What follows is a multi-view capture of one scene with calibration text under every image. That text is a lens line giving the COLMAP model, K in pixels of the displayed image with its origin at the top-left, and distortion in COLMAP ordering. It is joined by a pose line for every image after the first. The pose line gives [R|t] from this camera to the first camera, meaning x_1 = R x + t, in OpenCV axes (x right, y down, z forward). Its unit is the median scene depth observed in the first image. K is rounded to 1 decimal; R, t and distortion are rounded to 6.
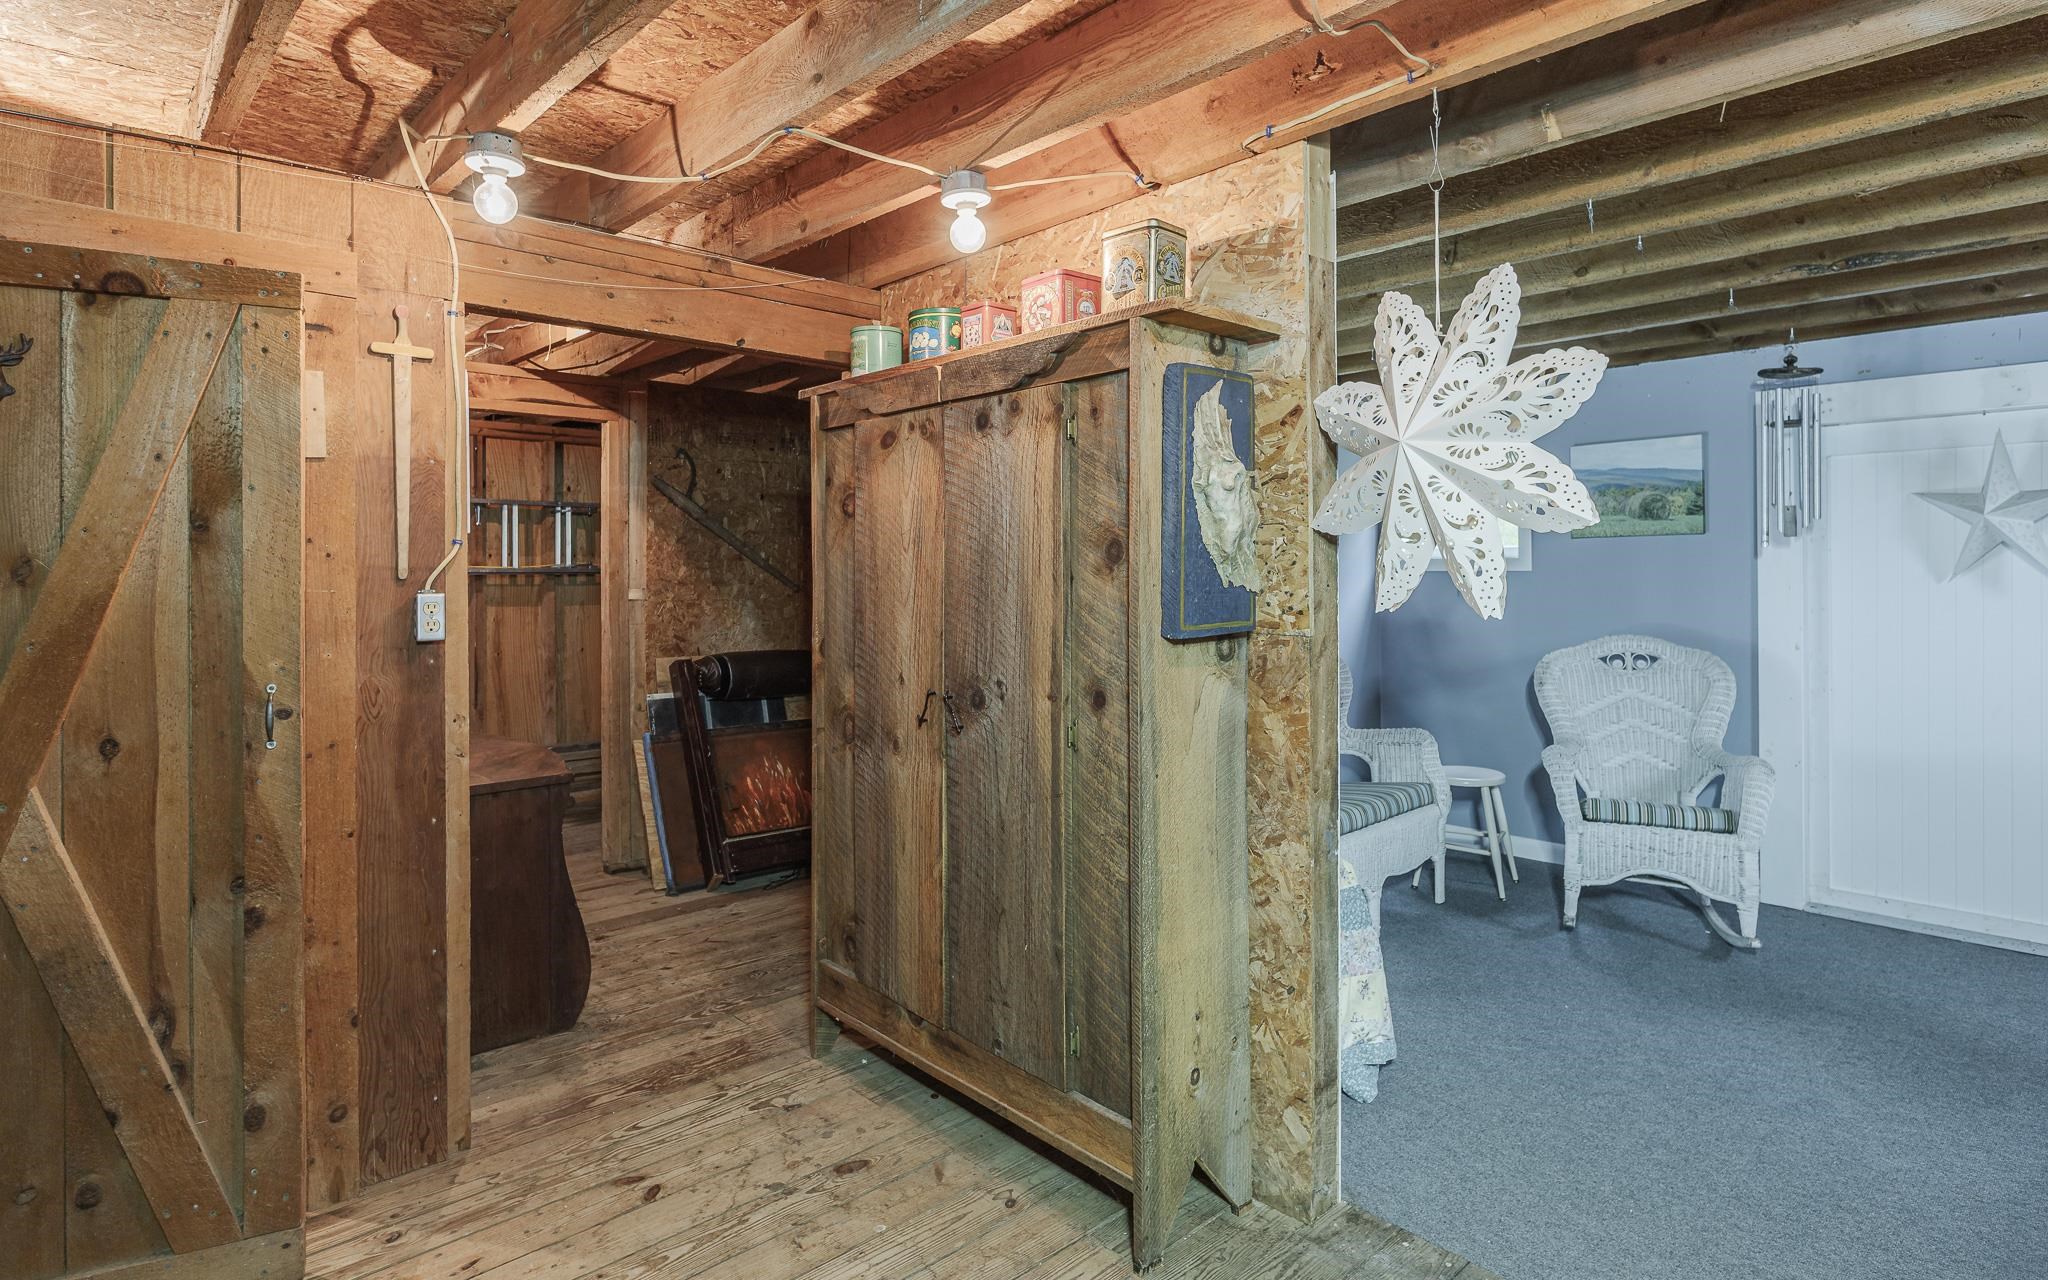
lens RADIAL K [[1095.0, 0, 1022.0], [0, 1095.0, 593.7], [0, 0, 1]] dist [-0.003021, -0.001724]
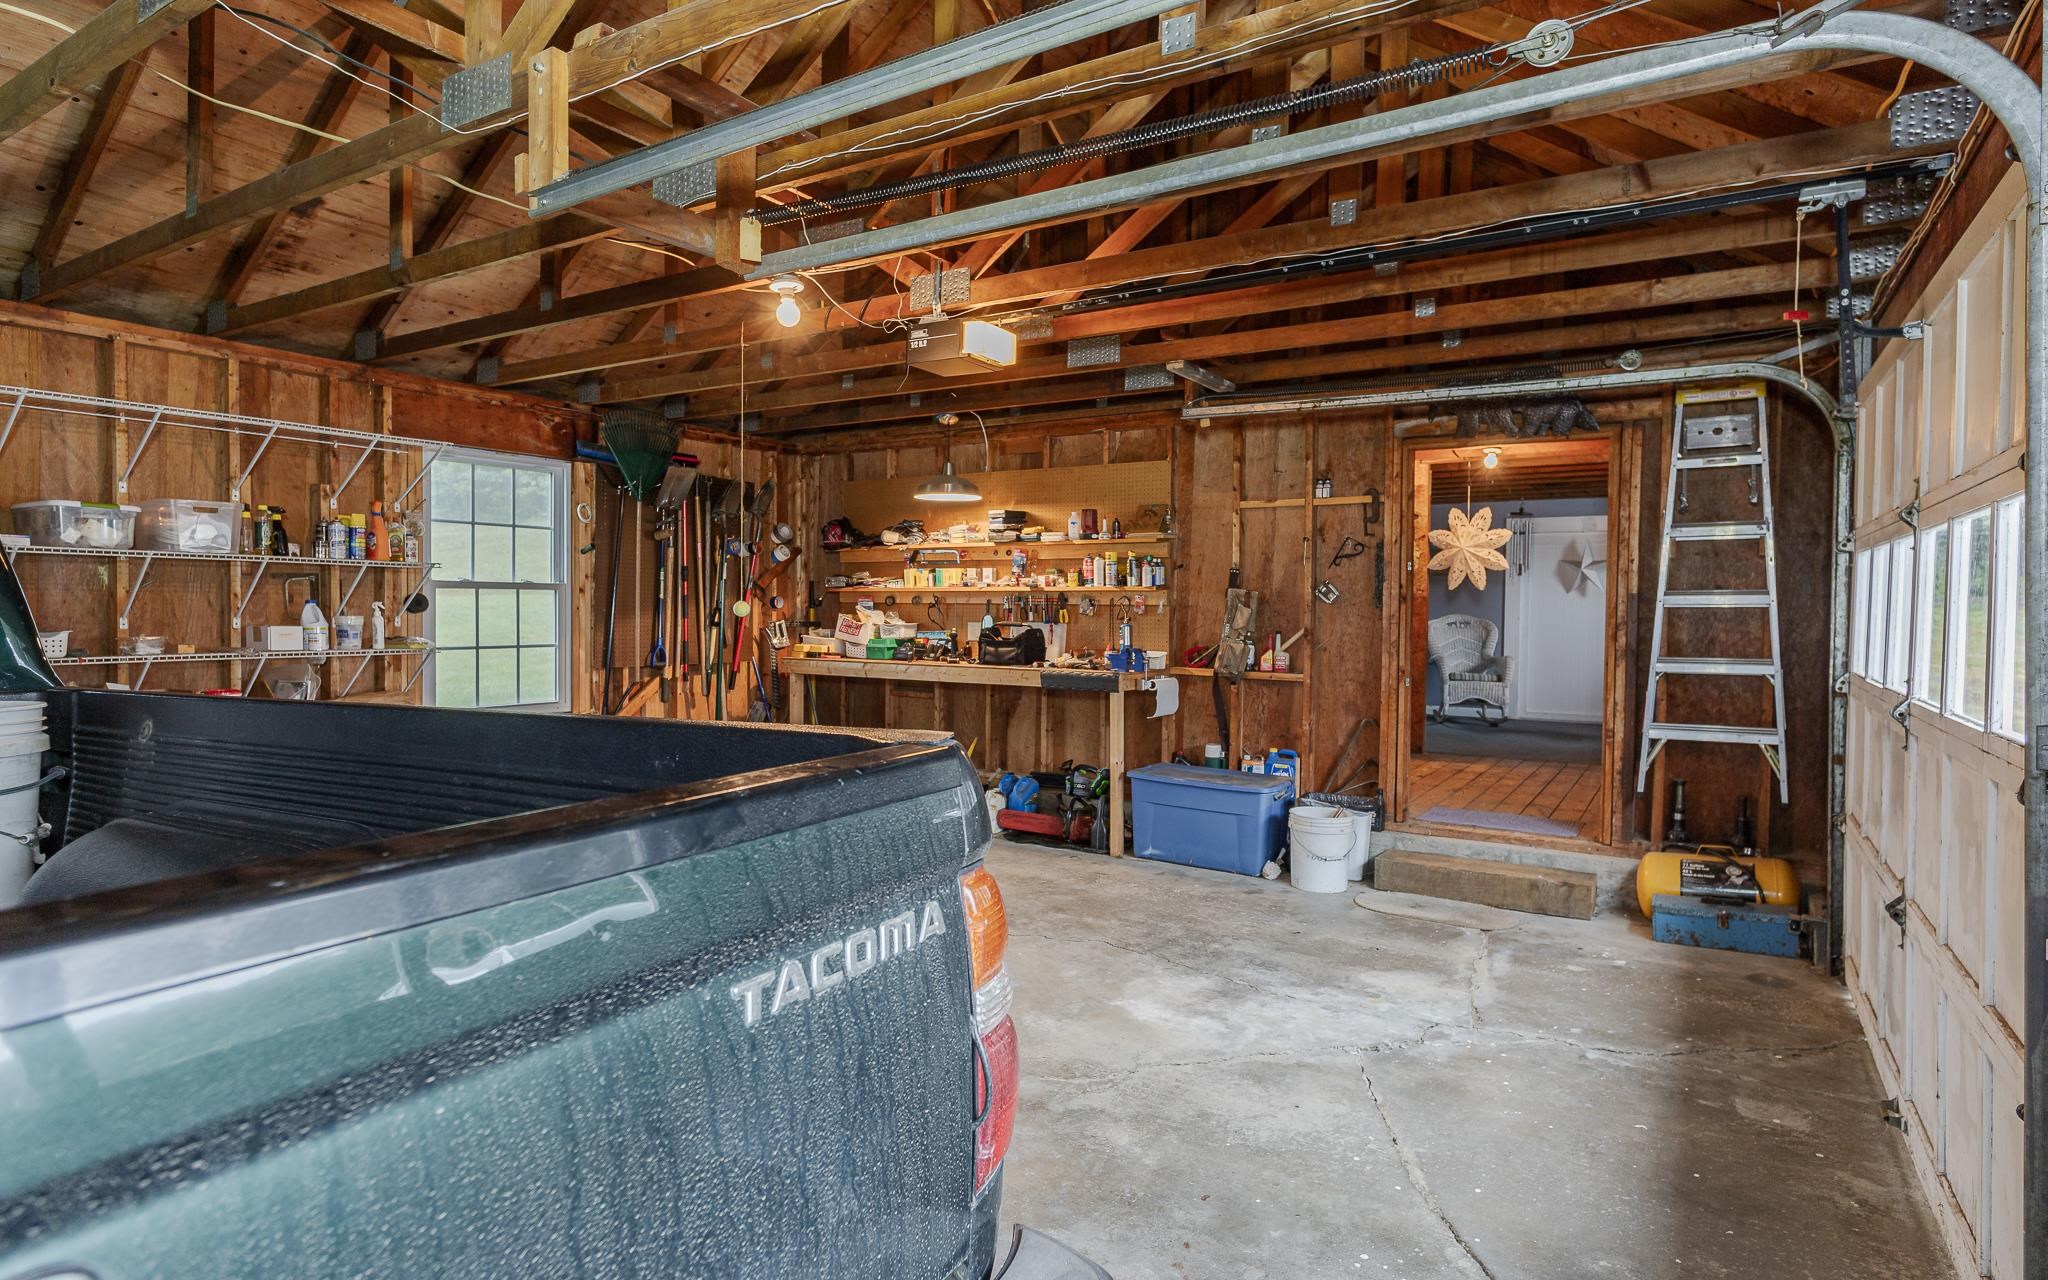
lens RADIAL K [[1083.7, 0, 1024.0], [0, 1083.7, 640.0], [0, 0, 1]] dist [-0.000150, -0.000255]
pose [[0.968759, -0.000092, 0.248006, -1.742710], [-0.004026, 0.999862, 0.016098, 0.111921], [-0.247973, -0.016594, 0.968625, -1.956949]]
